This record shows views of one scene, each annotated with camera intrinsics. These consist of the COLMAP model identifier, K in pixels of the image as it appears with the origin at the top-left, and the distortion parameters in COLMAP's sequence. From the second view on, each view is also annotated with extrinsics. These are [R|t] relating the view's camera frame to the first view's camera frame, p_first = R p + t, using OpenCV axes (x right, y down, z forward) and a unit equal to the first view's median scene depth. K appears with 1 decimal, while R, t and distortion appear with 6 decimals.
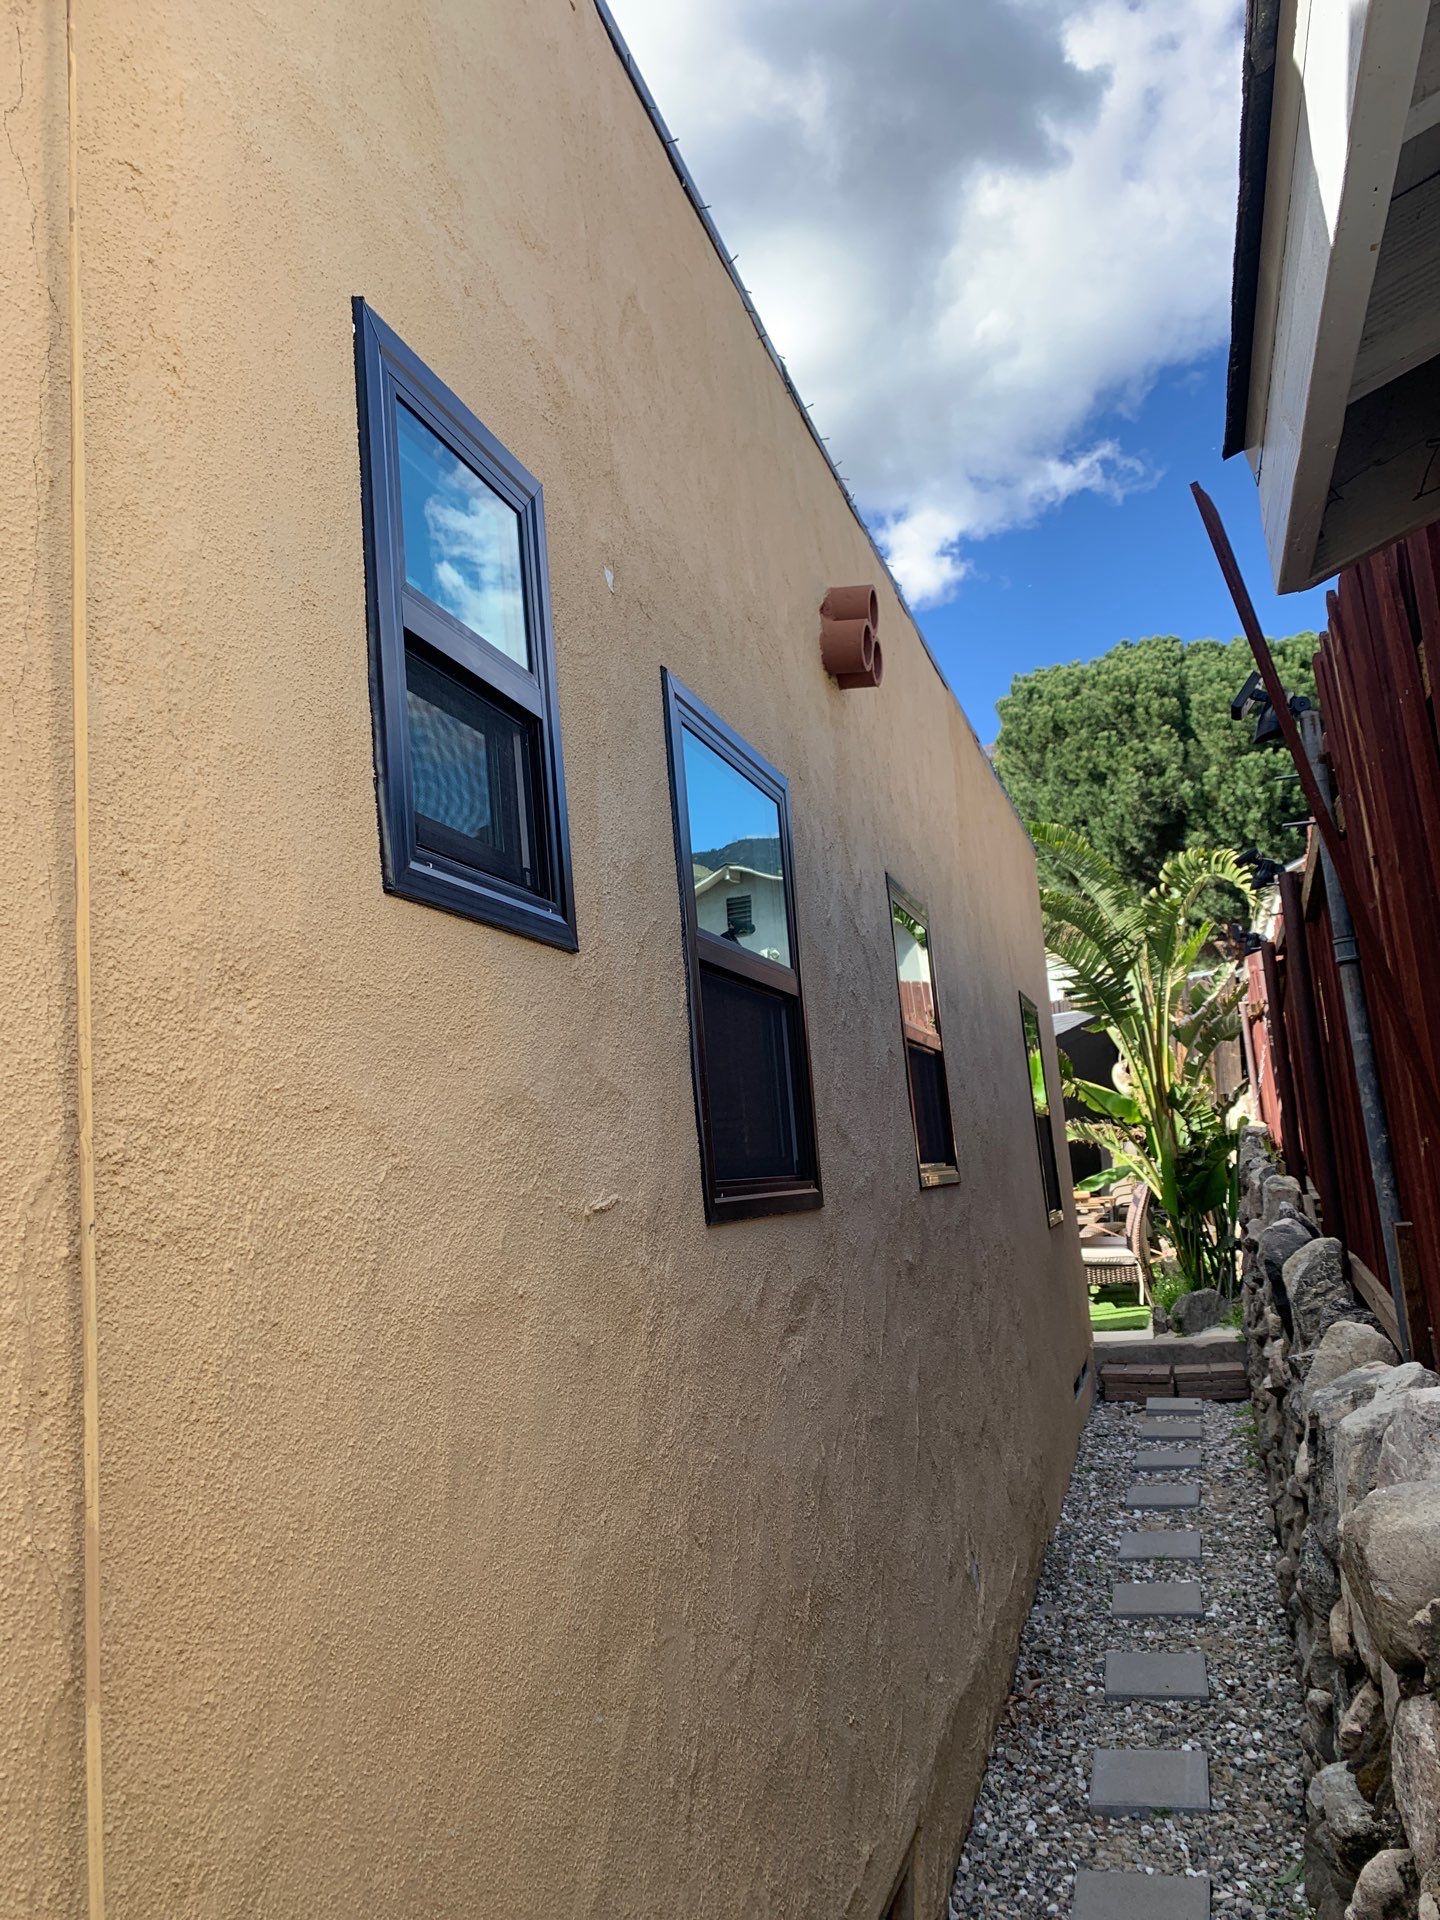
lens RADIAL K [[1455.4, 0, 727.1], [0, 1455.4, 962.7], [0, 0, 1]] dist [0.035165, -0.033788]
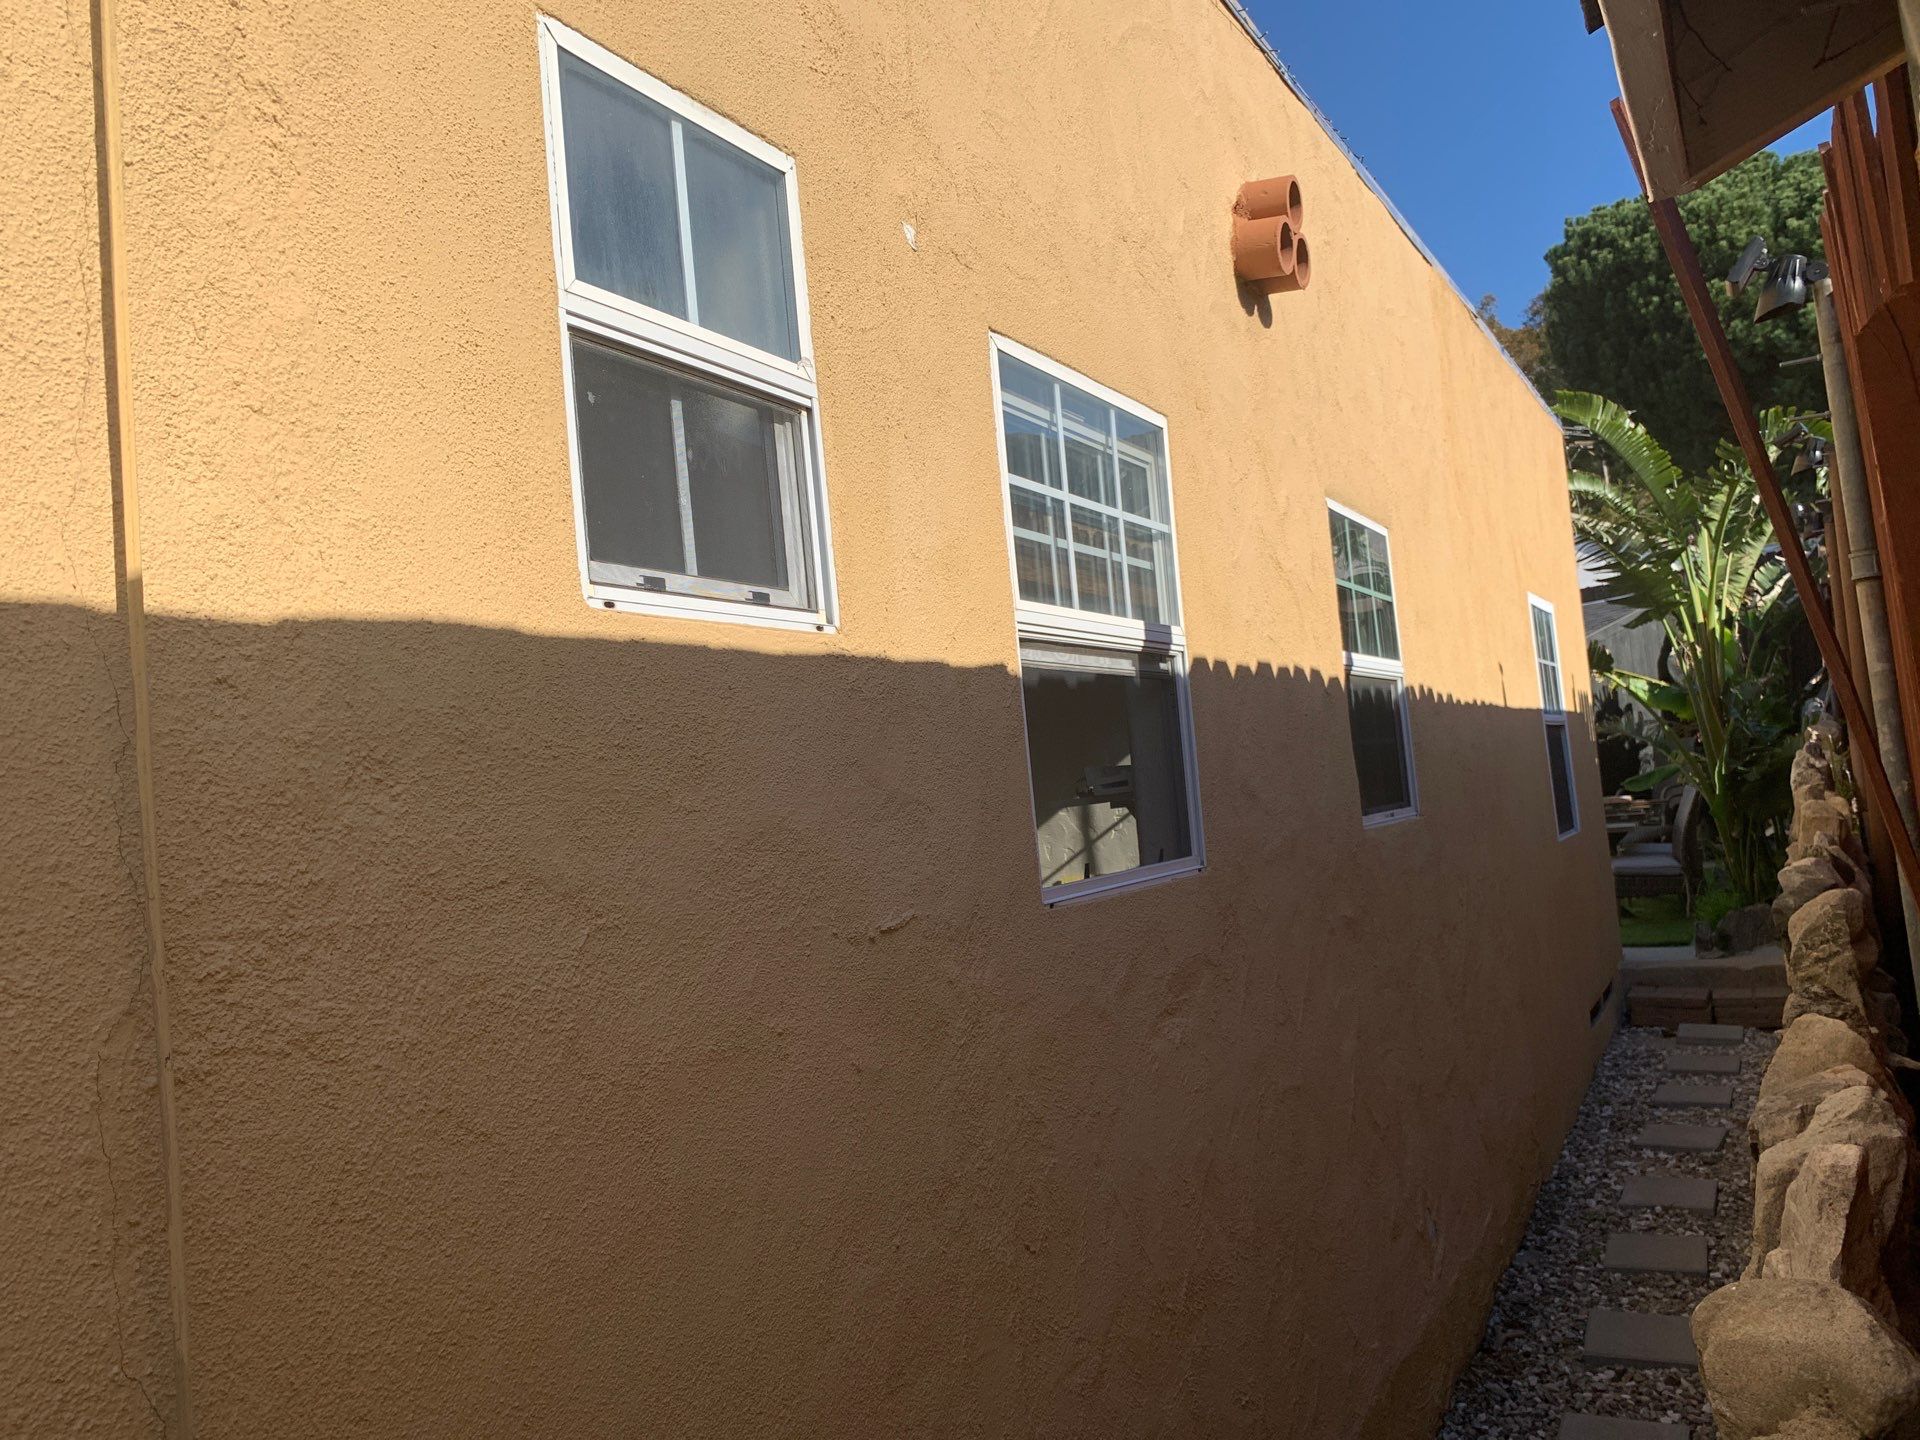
lens RADIAL K [[1455.4, 0, 947.9], [0, 1455.4, 718.4], [0, 0, 1]] dist [0.035165, -0.033788]
pose [[0.976058, -0.023218, -0.216270, 0.233118], [0.047624, 0.992974, 0.108330, -0.102281], [0.212235, -0.116036, 0.970305, 0.132185]]
